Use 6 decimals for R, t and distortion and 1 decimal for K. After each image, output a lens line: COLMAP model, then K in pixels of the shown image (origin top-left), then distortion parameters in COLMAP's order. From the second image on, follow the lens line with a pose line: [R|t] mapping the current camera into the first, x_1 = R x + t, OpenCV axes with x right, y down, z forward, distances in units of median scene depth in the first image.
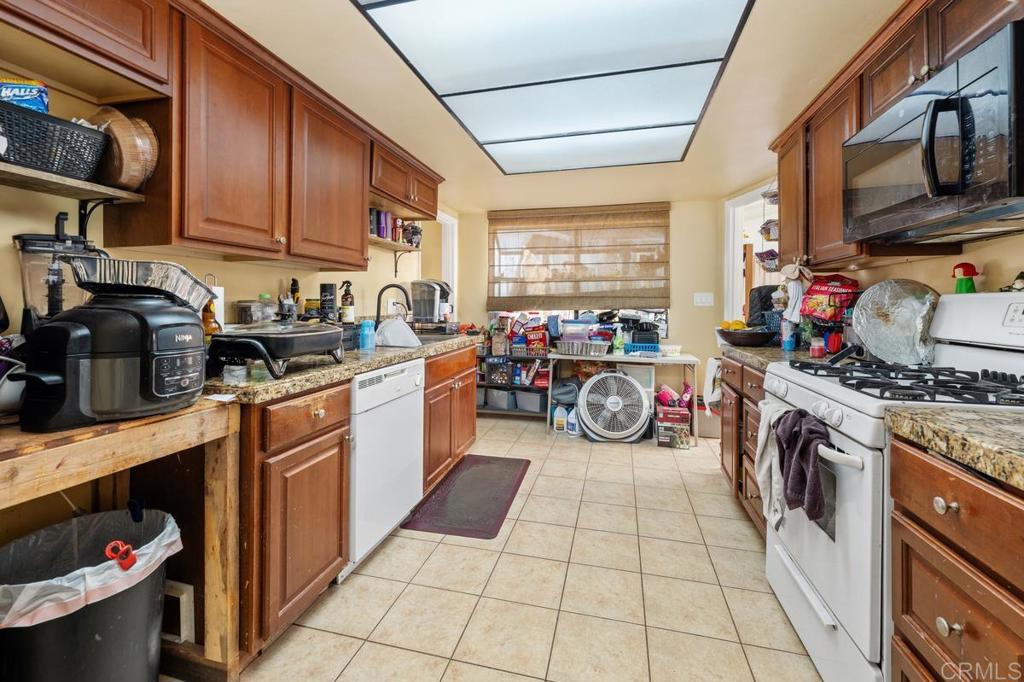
lens RADIAL K [[431.4, 0, 504.7], [0, 431.4, 304.0], [0, 0, 1]] dist [-0.003726, -0.000091]
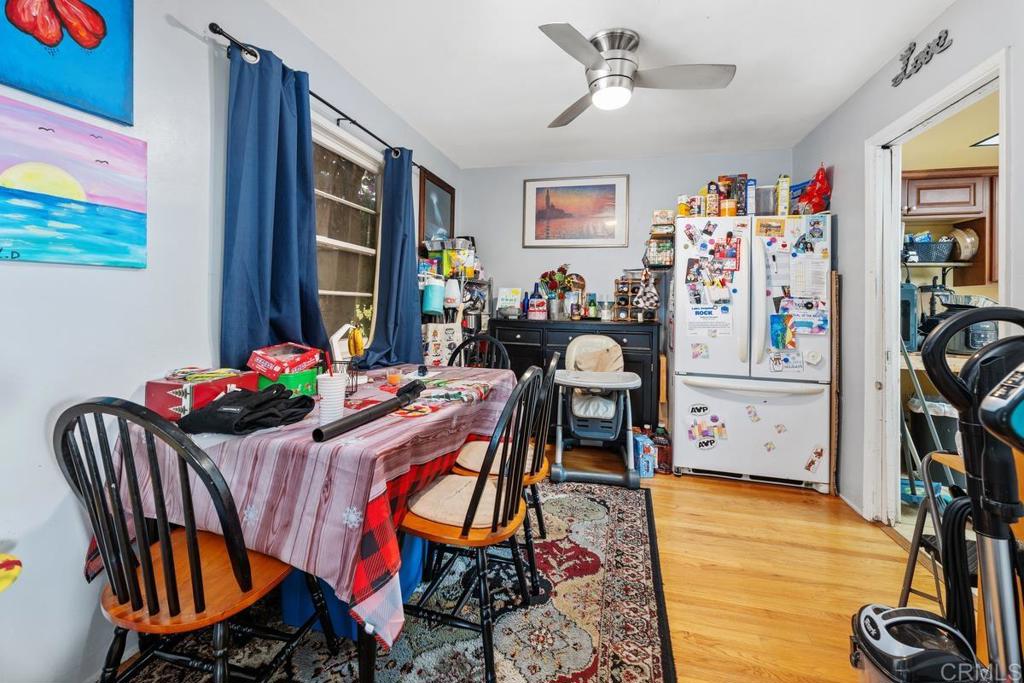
lens RADIAL K [[431.4, 0, 510.7], [0, 431.4, 301.2], [0, 0, 1]] dist [-0.003726, -0.000091]
pose [[0.007091, -0.009931, -0.999926, 1.443080], [-0.012534, 0.999871, -0.010019, -0.005235], [0.999896, 0.012604, 0.006966, -1.477933]]
